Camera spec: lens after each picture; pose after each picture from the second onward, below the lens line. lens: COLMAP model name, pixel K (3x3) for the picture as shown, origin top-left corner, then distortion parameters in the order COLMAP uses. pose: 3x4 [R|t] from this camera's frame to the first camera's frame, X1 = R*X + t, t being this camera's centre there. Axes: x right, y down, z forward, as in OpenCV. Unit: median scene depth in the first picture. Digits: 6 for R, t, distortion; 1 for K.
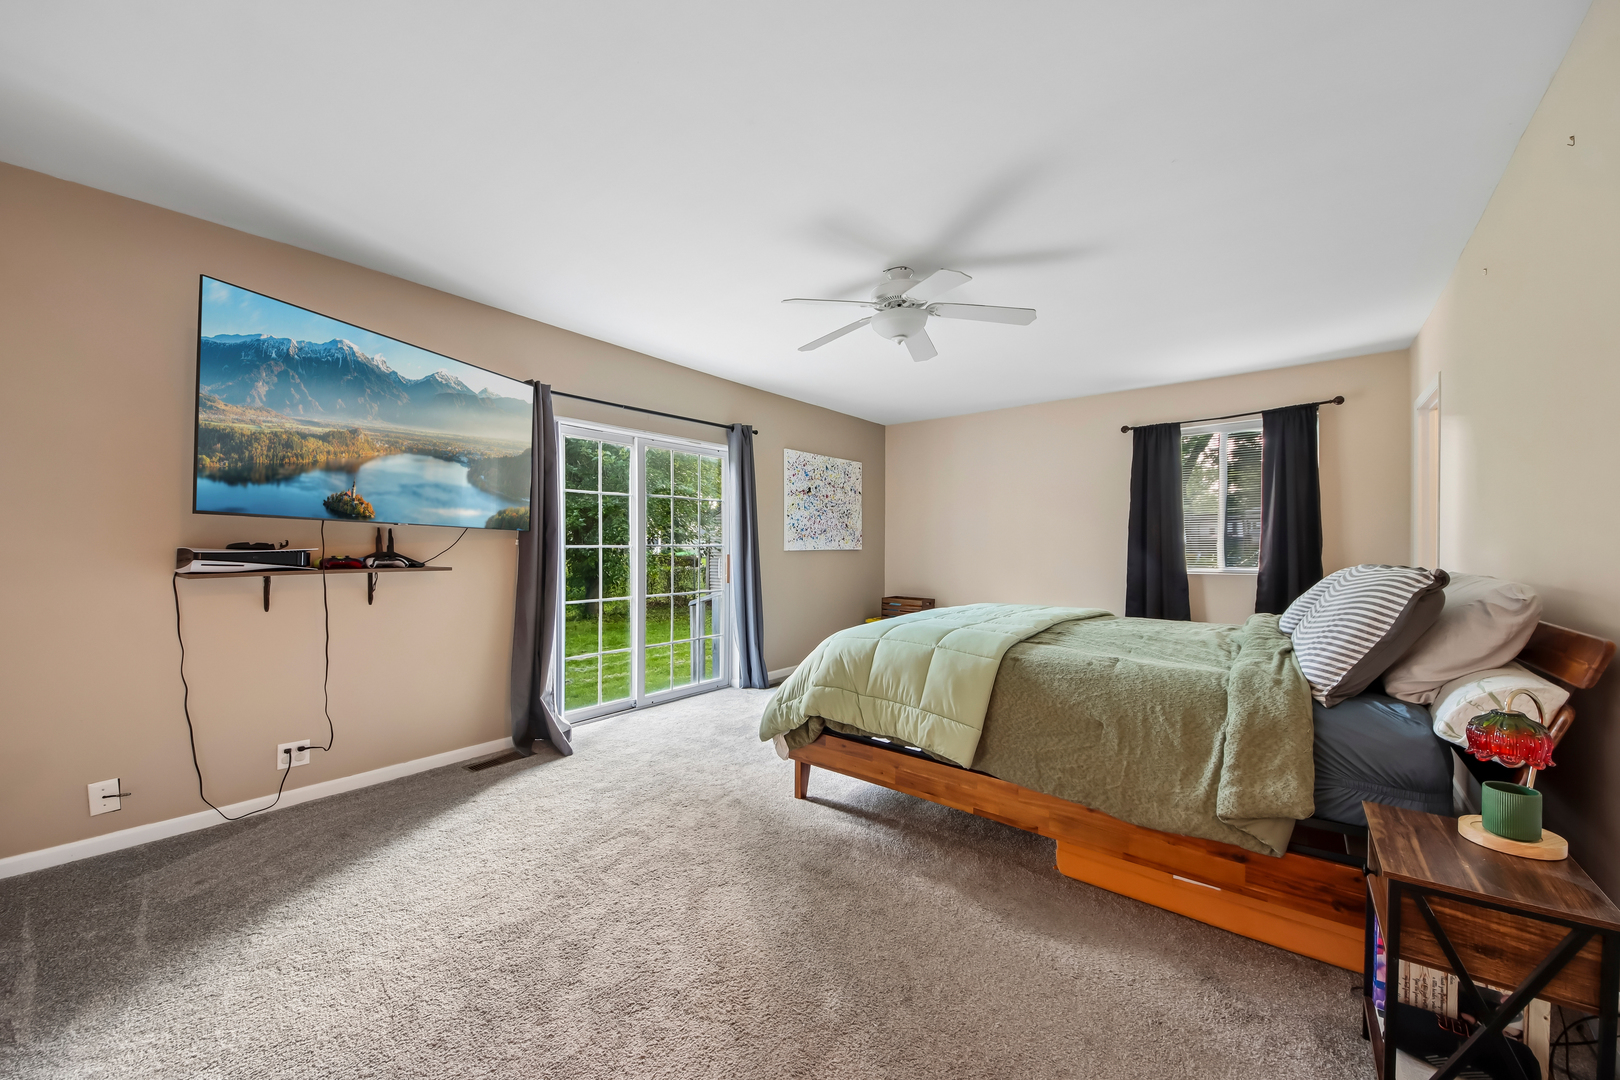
lens RADIAL K [[625.1, 0, 810.0], [0, 625.1, 540.0], [0, 0, 1]] dist [0.051294, -0.024271]
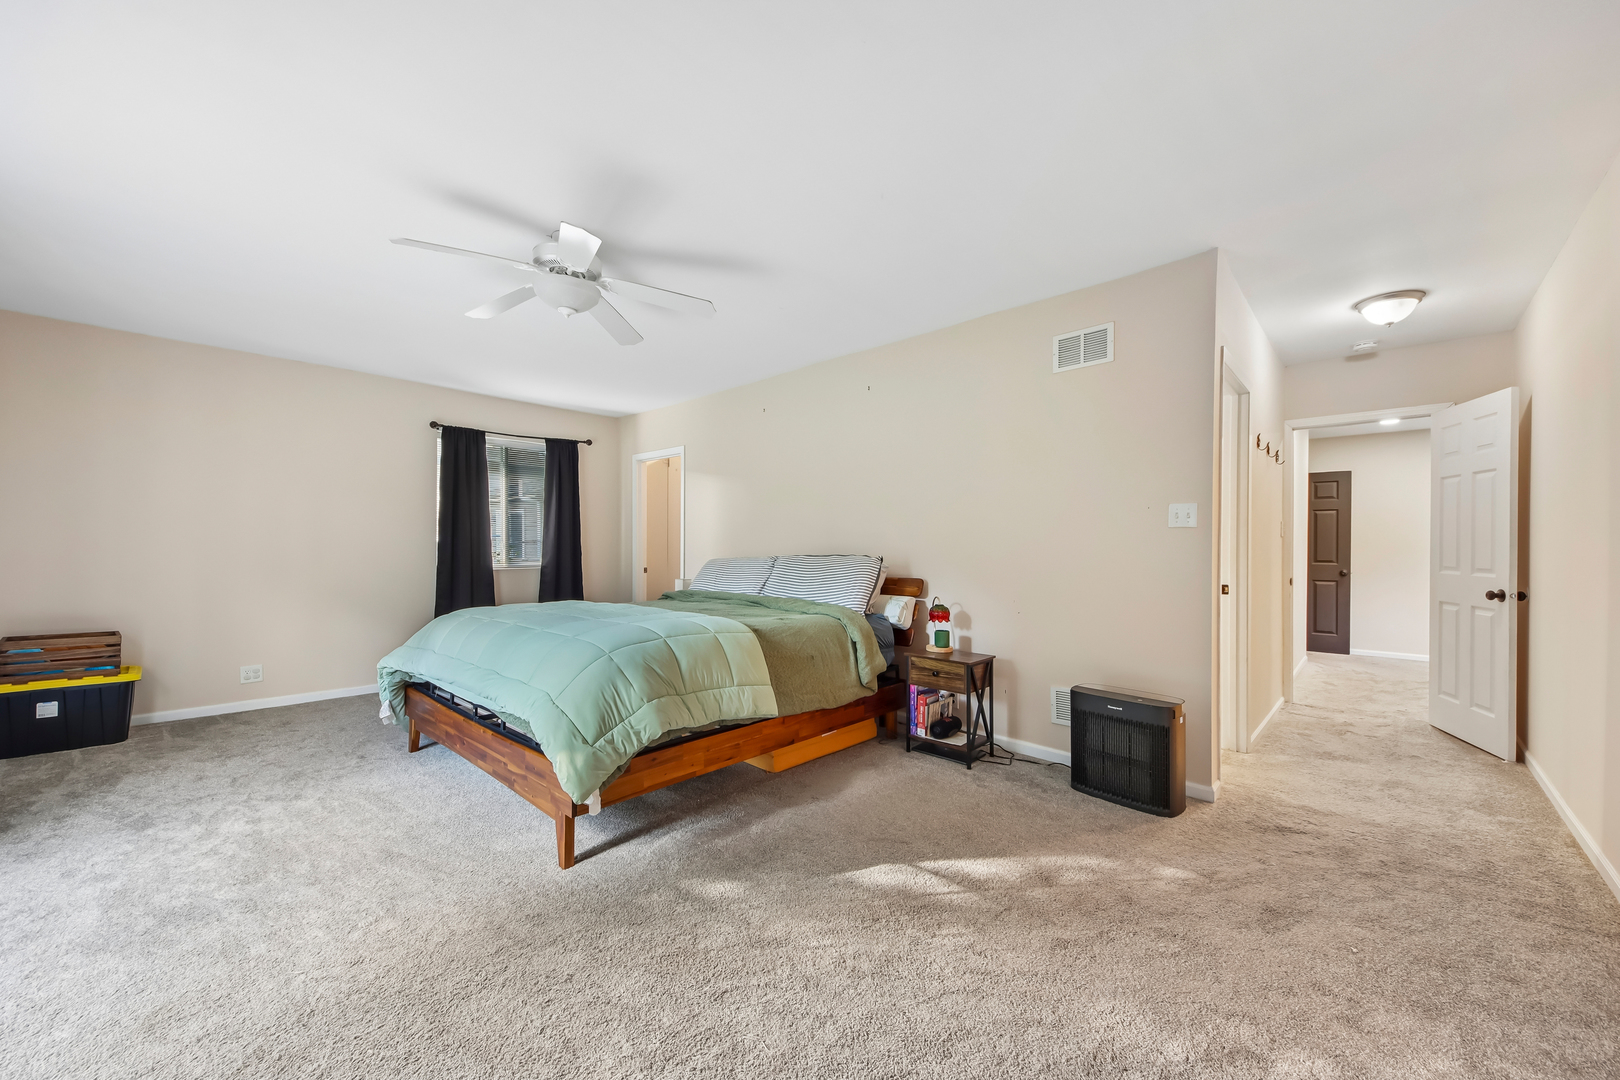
lens RADIAL K [[613.2, 0, 810.0], [0, 613.2, 540.0], [0, 0, 1]] dist [0.000567, 0.000062]
pose [[0.050335, 0.011648, 0.998664, -0.613148], [-0.011320, 0.999874, -0.011091, 0.009990], [-0.998668, -0.010747, 0.050461, 0.537010]]
